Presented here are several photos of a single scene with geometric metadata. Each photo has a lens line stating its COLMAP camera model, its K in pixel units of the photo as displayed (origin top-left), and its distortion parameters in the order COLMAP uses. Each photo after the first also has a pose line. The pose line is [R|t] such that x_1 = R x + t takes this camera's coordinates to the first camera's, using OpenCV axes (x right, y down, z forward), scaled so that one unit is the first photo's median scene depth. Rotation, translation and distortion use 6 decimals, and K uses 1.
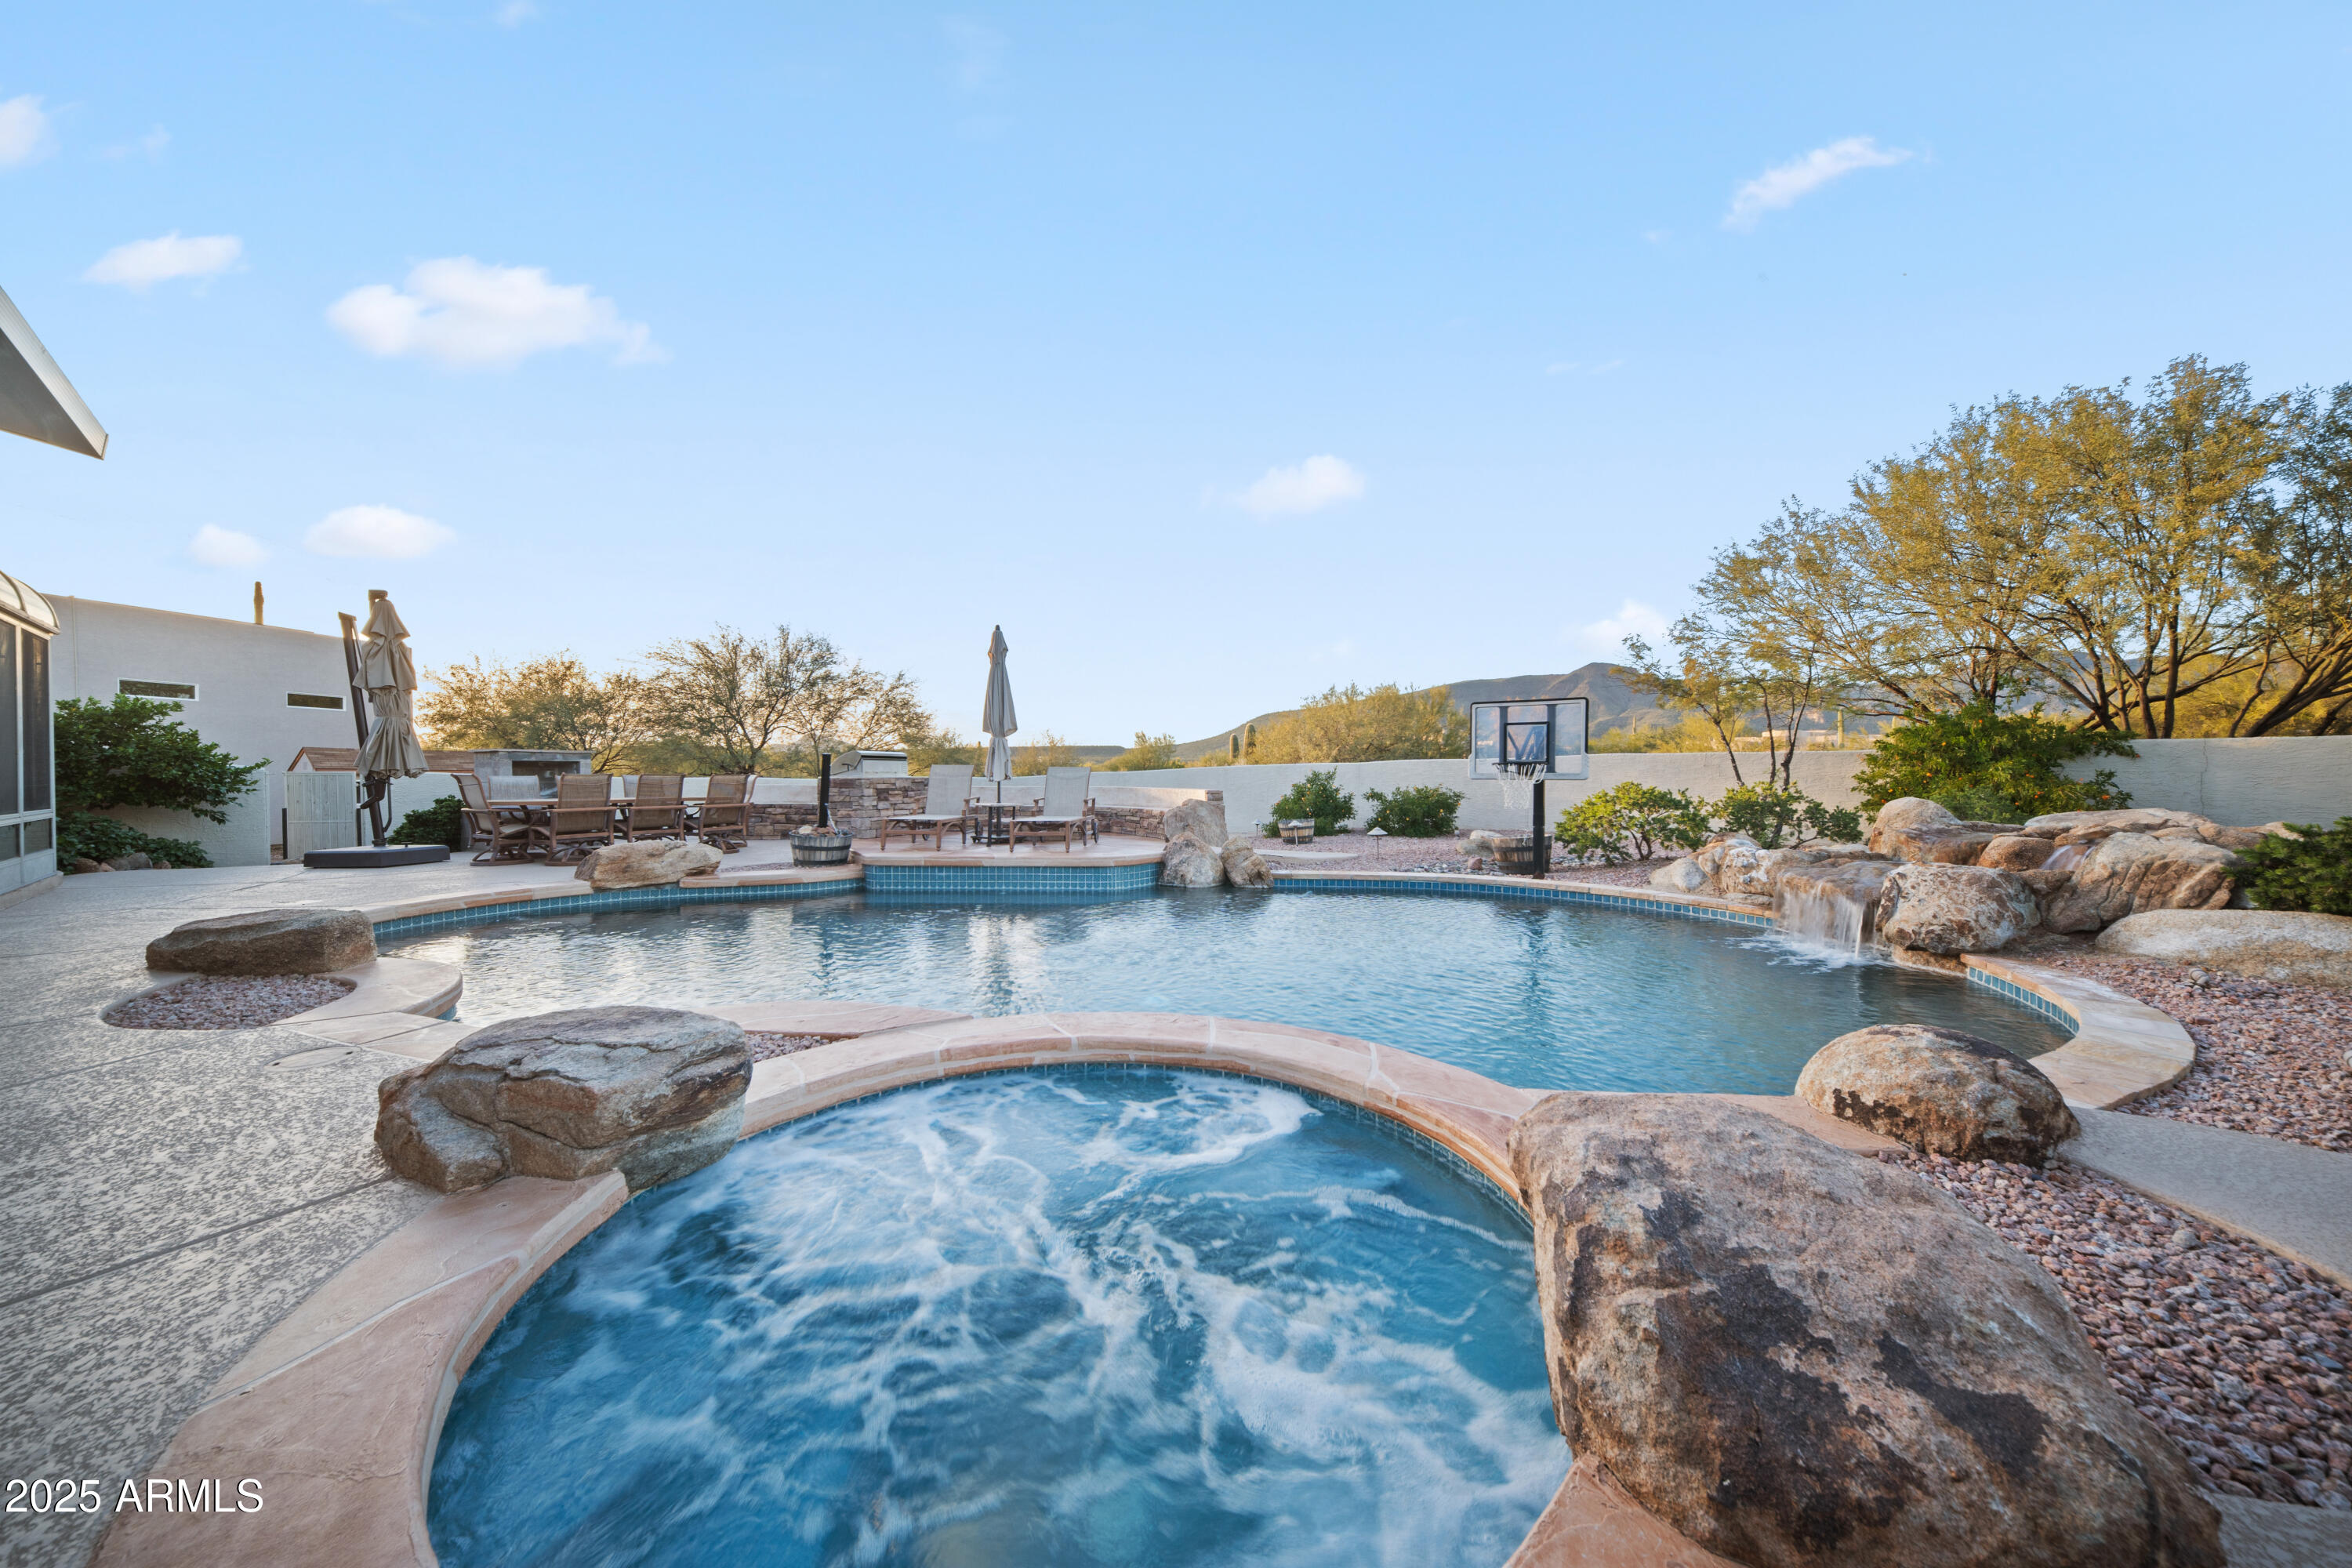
lens RADIAL K [[831.1, 0, 1176.0], [0, 831.1, 784.0], [0, 0, 1]] dist [0.000605, 0.000044]
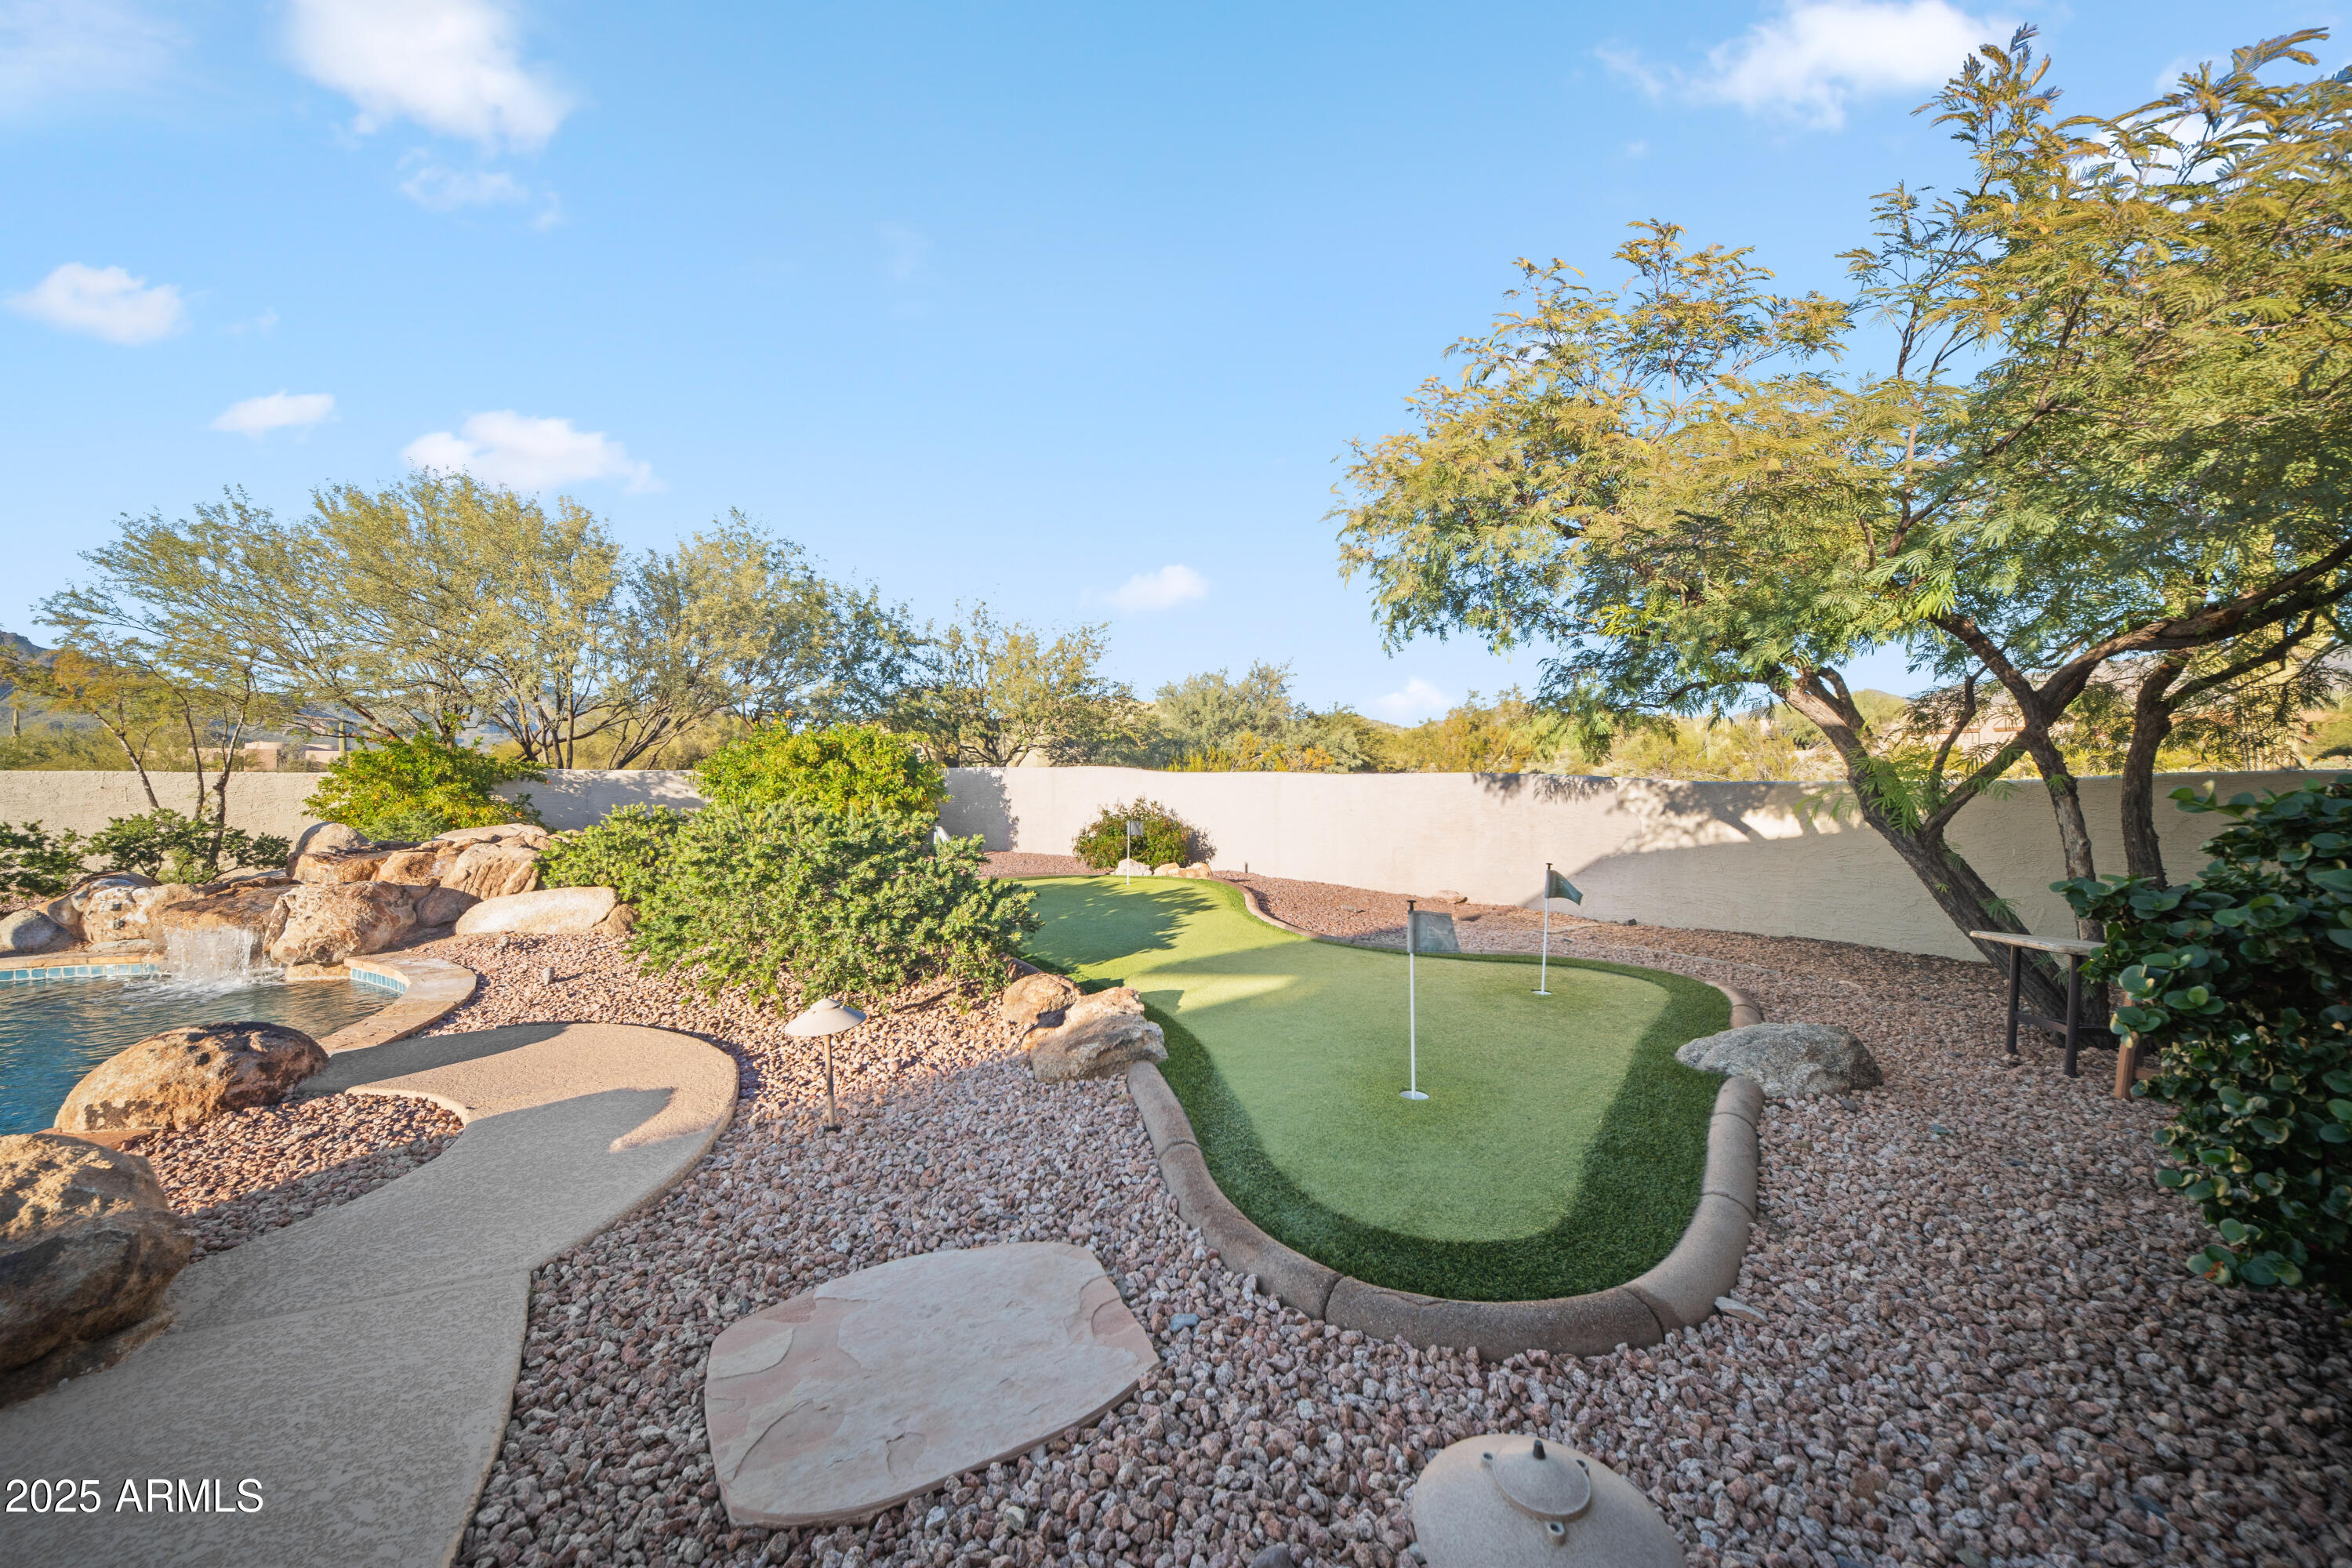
lens RADIAL K [[831.1, 0, 1176.0], [0, 831.1, 784.0], [0, 0, 1]] dist [0.000605, 0.000044]
pose [[0.120759, 0.003732, 0.992675, -0.030913], [0.016812, 0.999842, -0.005804, -0.006067], [-0.992539, 0.017389, 0.120677, -0.148654]]
